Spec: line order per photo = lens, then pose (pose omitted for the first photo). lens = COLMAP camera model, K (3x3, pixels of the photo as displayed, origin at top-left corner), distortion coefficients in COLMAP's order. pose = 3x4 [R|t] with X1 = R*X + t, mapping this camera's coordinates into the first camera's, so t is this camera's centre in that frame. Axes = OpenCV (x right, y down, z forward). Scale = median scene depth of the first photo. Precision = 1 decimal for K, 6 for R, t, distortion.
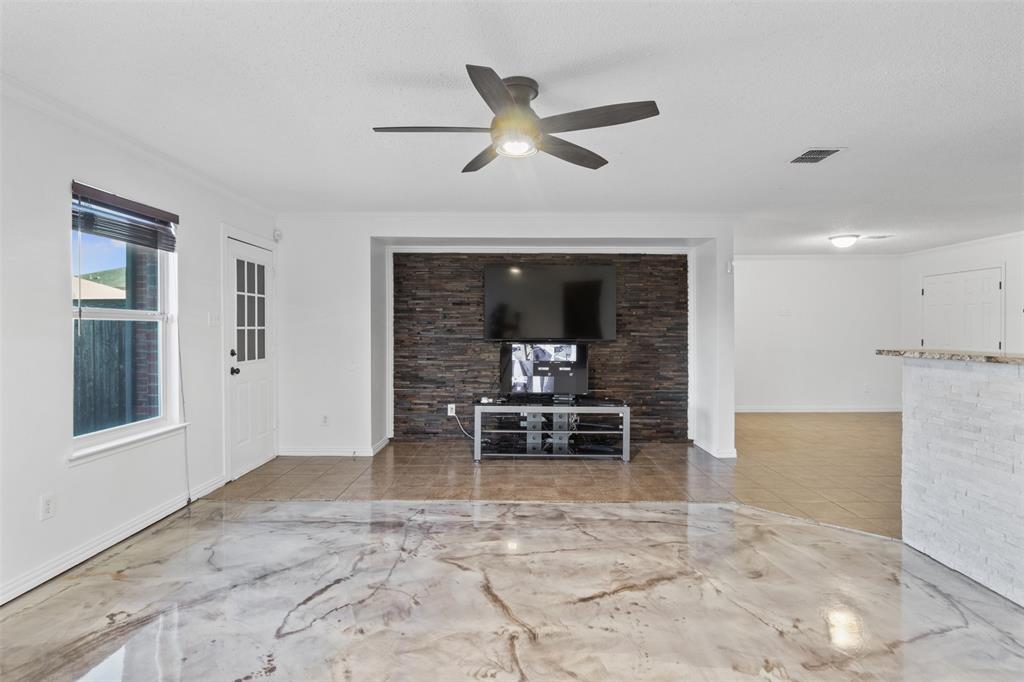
lens RADIAL K [[511.6, 0, 508.7], [0, 511.6, 339.5], [0, 0, 1]] dist [-0.006903, -0.001476]
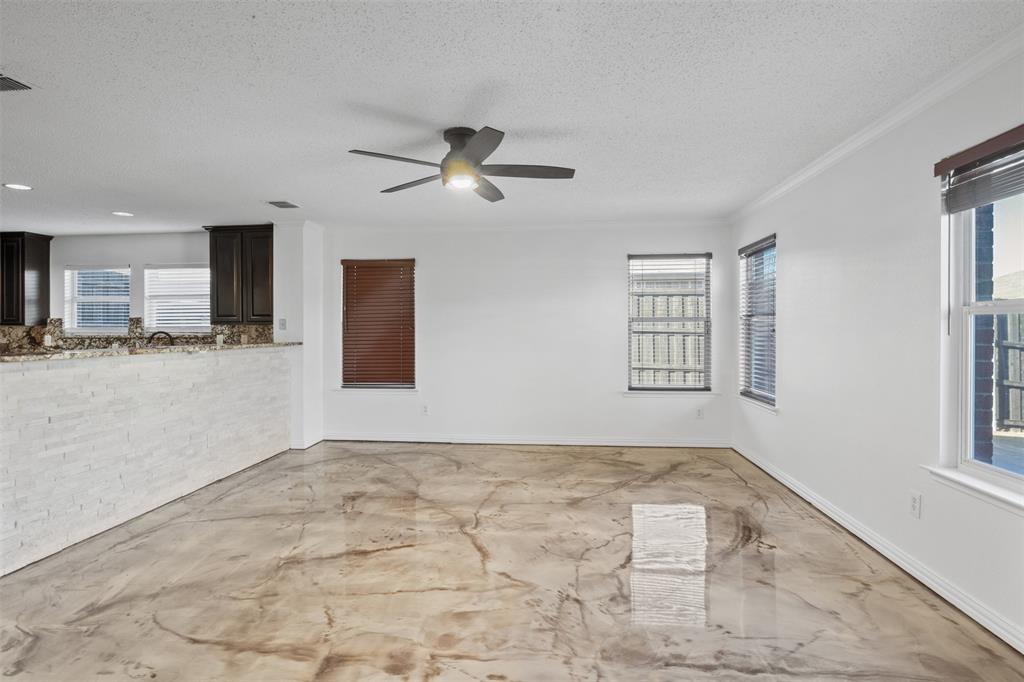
lens RADIAL K [[511.6, 0, 508.7], [0, 511.6, 339.5], [0, 0, 1]] dist [-0.006903, -0.001476]
pose [[-0.995279, 0.001458, 0.097043, -0.136035], [0.005462, 0.999144, 0.041001, -0.029199], [-0.096900, 0.041338, -0.994435, 1.387372]]
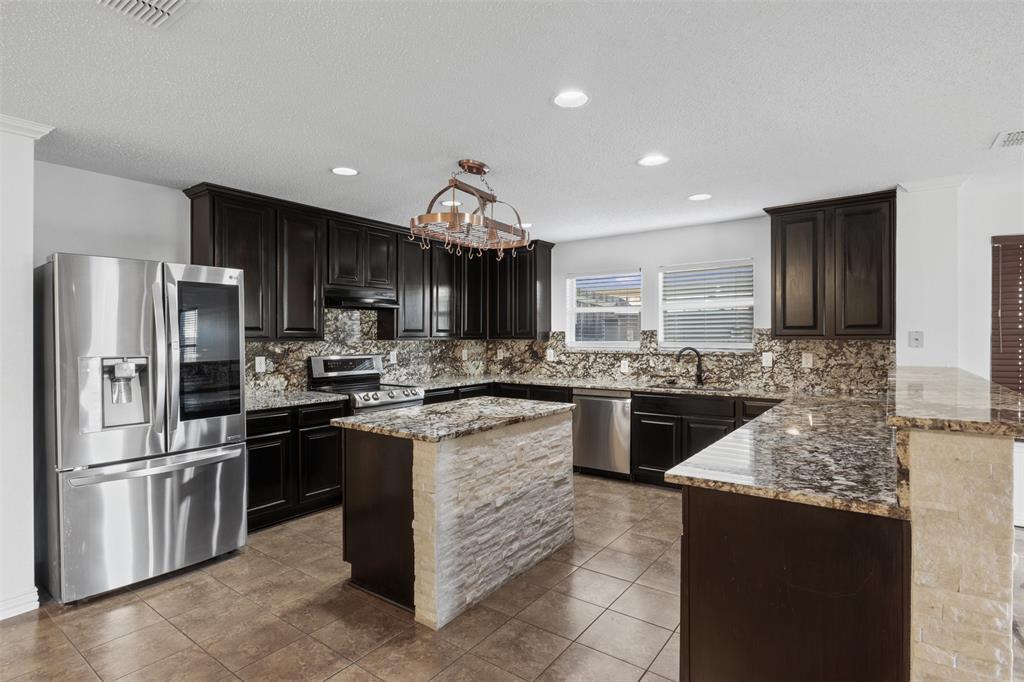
lens RADIAL K [[509.5, 0, 510.9], [0, 509.5, 347.9], [0, 0, 1]] dist [-0.006515, 0.000587]
pose [[-0.812665, -0.008760, 0.582665, 0.688556], [0.014341, 0.999284, 0.035025, -0.044258], [-0.582554, 0.036820, -0.811957, 1.221413]]
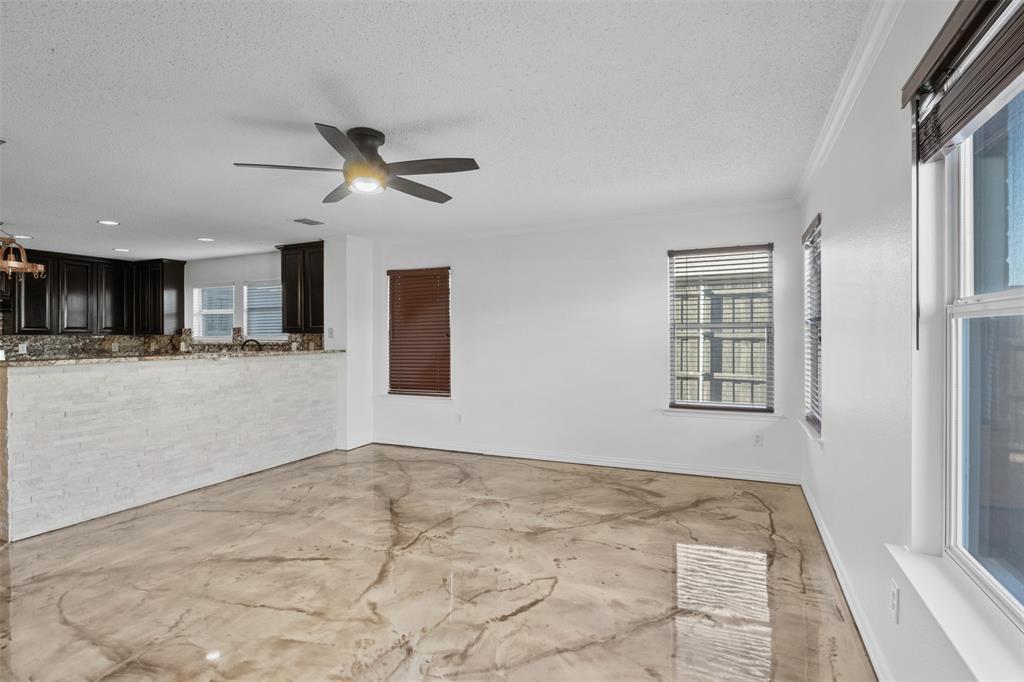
lens RADIAL K [[511.6, 0, 508.7], [0, 511.6, 339.5], [0, 0, 1]] dist [-0.006903, -0.001476]
pose [[-0.914018, 0.002954, 0.405662, -0.478693], [0.015079, 0.999530, 0.026696, -0.029541], [-0.405392, 0.030518, -0.913633, 1.216316]]
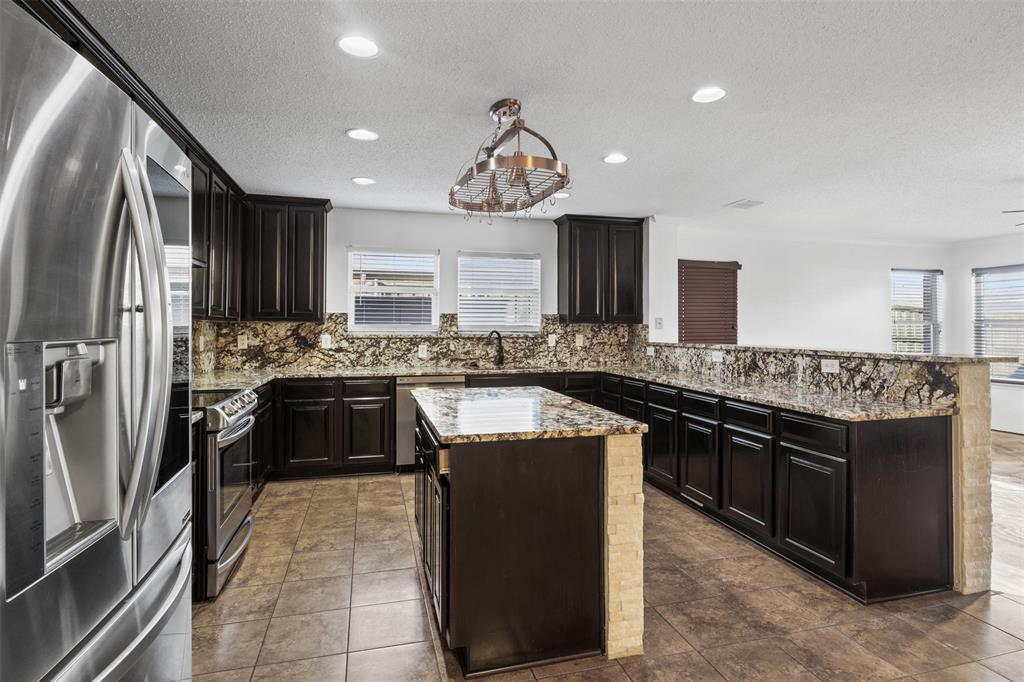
lens RADIAL K [[516.2, 0, 509.0], [0, 516.2, 331.1], [0, 0, 1]] dist [-0.007395, 0.000448]
pose [[-0.963777, -0.000167, -0.266710, 1.381185], [-0.007059, 0.999665, 0.024883, -0.027627], [0.266617, 0.025865, -0.963455, 1.253391]]
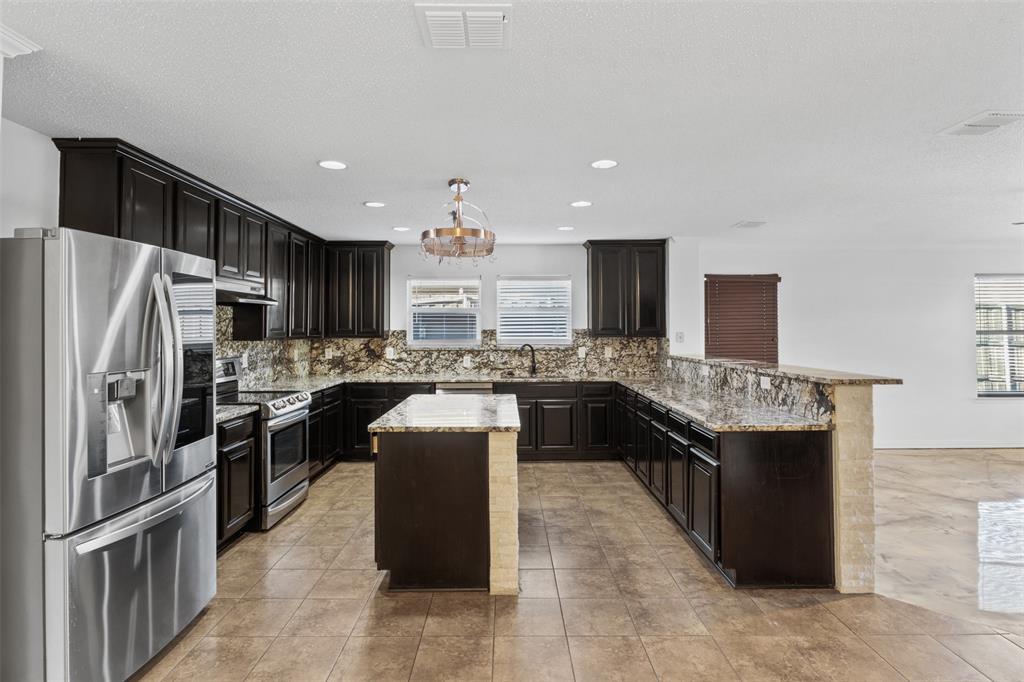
lens RADIAL K [[516.2, 0, 509.0], [0, 516.2, 331.1], [0, 0, 1]] dist [-0.007395, 0.000448]
pose [[-0.999949, 0.003817, -0.009339, 1.127913], [0.003632, 0.999800, 0.019647, -0.064673], [0.009412, 0.019612, -0.999763, 1.495354]]
